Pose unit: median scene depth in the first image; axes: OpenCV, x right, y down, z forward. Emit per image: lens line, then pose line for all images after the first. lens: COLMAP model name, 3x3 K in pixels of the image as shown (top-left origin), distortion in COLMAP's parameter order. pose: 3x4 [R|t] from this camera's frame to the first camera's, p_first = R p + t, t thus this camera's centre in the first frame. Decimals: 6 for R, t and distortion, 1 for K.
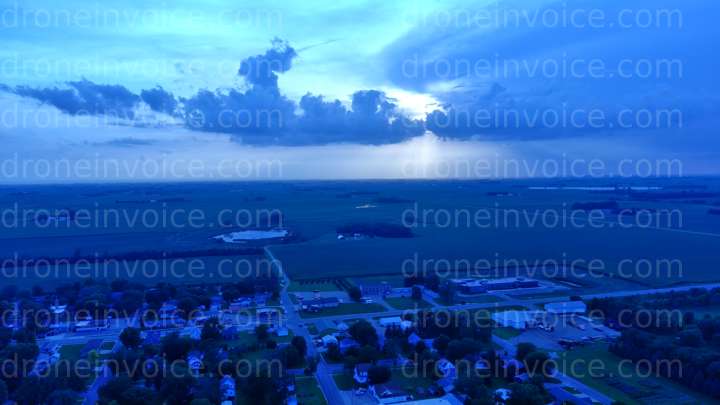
lens RADIAL K [[559.2, 0, 361.0], [0, 559.2, 203.3], [0, 0, 1]] dist [0.006815, -0.001077]
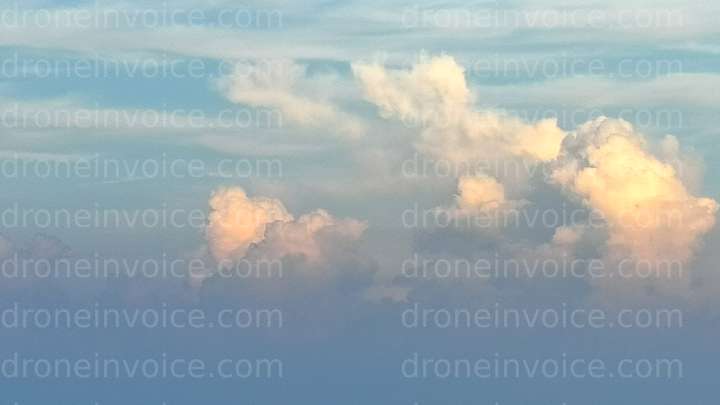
lens RADIAL K [[559.2, 0, 361.0], [0, 559.2, 203.3], [0, 0, 1]] dist [0.006815, -0.001077]
pose [[1.000000, 0.000247, 0.000070, -0.000052], [-0.000247, 0.999999, 0.001075, -0.268156], [-0.000070, -0.001075, 0.999999, 0.000231]]
